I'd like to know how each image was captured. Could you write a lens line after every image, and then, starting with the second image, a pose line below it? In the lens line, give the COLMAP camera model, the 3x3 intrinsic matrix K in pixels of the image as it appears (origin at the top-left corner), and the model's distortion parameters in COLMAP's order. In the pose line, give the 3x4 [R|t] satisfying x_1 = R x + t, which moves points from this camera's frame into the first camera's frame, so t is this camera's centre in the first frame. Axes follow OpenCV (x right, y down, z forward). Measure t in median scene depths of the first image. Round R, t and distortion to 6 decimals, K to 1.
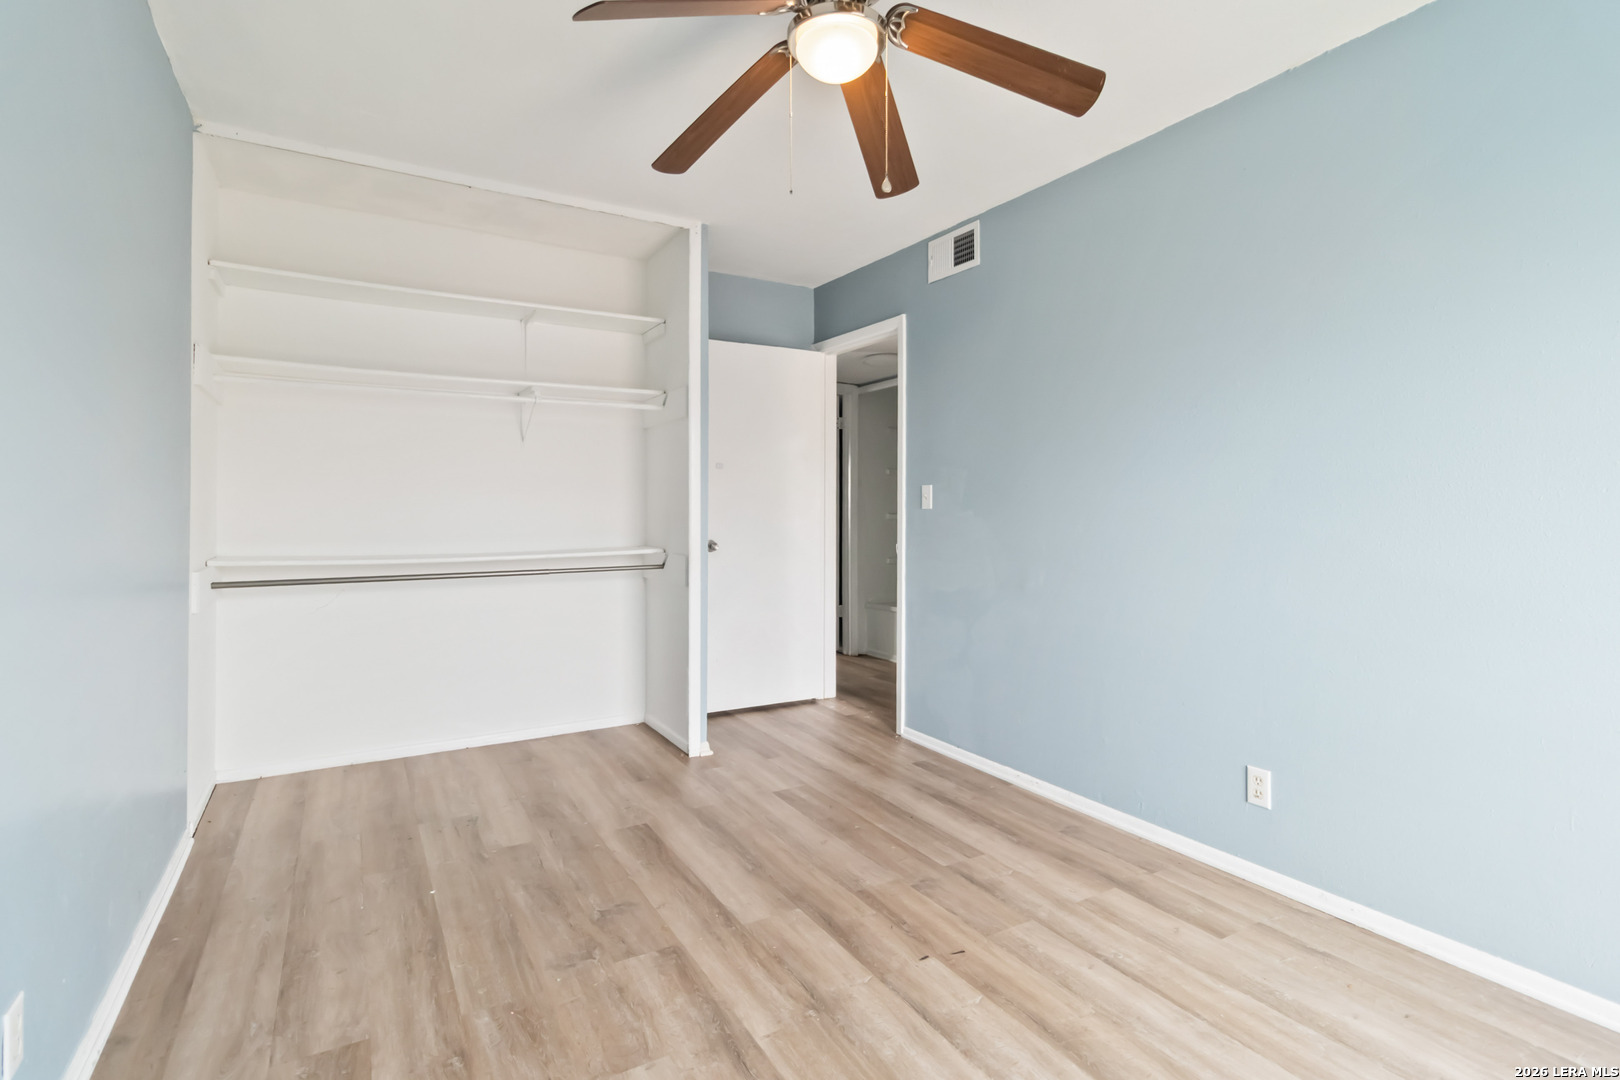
lens RADIAL K [[781.9, 0, 810.0], [0, 781.9, 513.6], [0, 0, 1]] dist [0.000005, -0.000001]
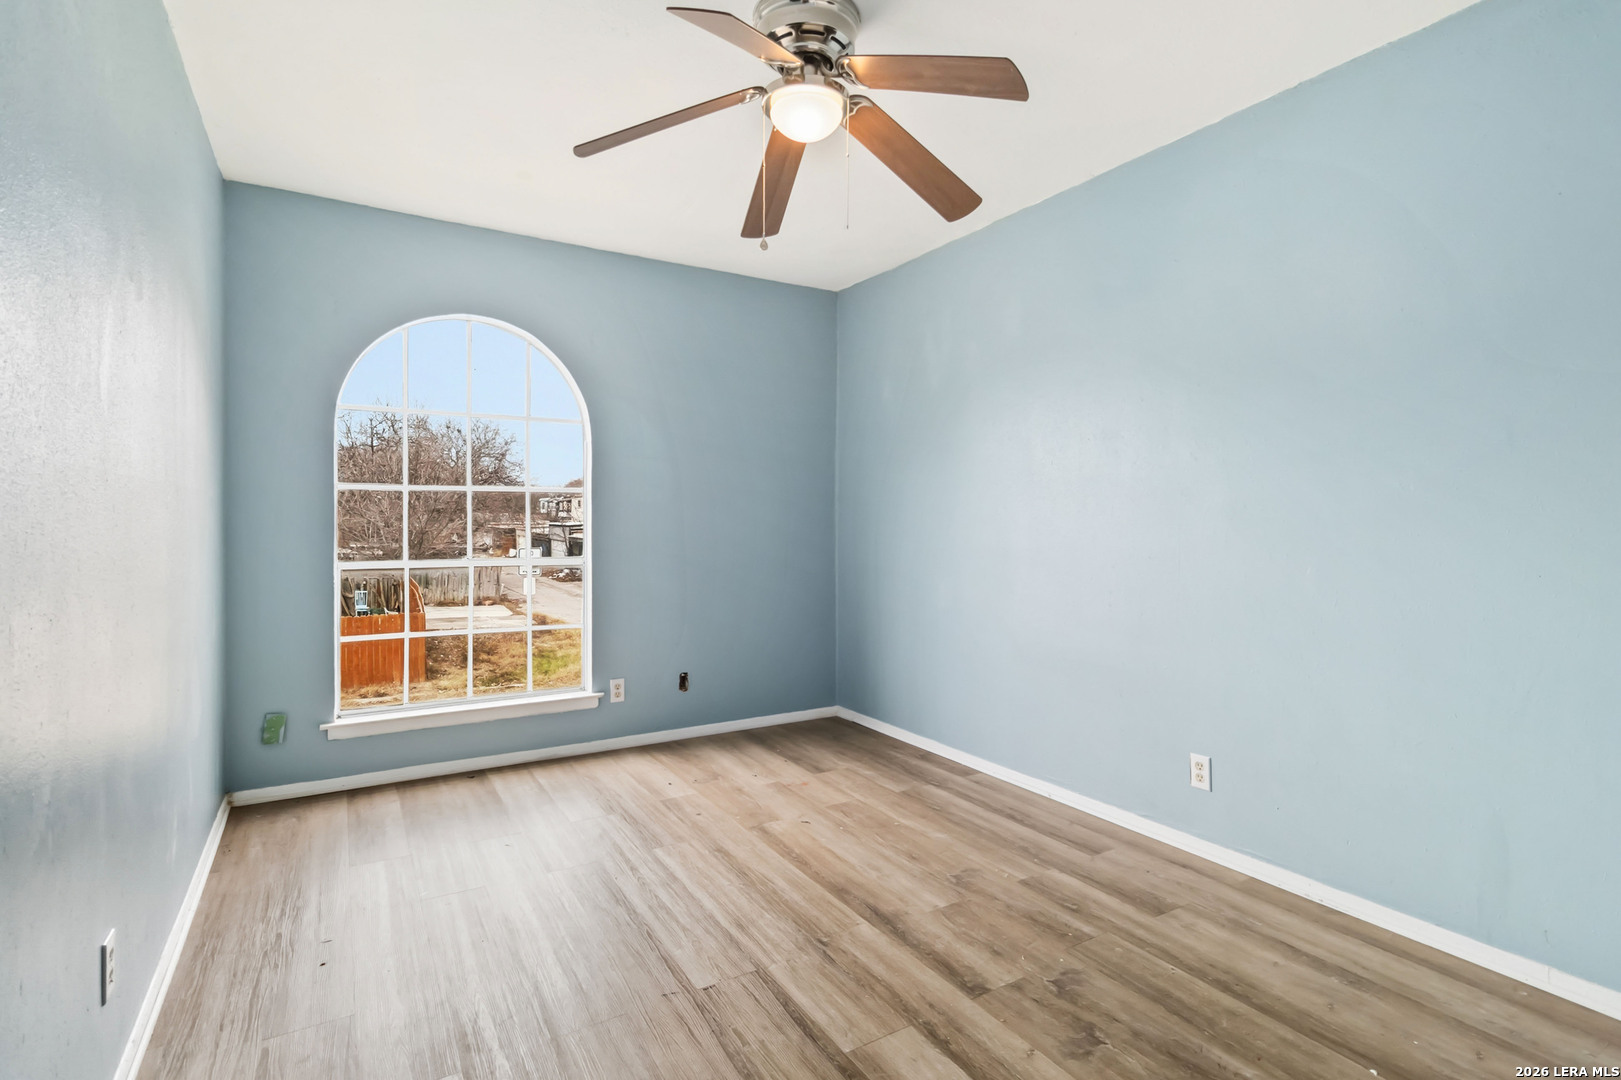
lens RADIAL K [[782.4, 0, 810.5], [0, 782.4, 513.6], [0, 0, 1]] dist [0.000005, -0.000001]
pose [[-0.999993, -0.002575, -0.002764, 0.026019], [-0.002569, 0.999994, -0.002279, -0.011933], [0.002770, -0.002272, -0.999994, 1.968101]]
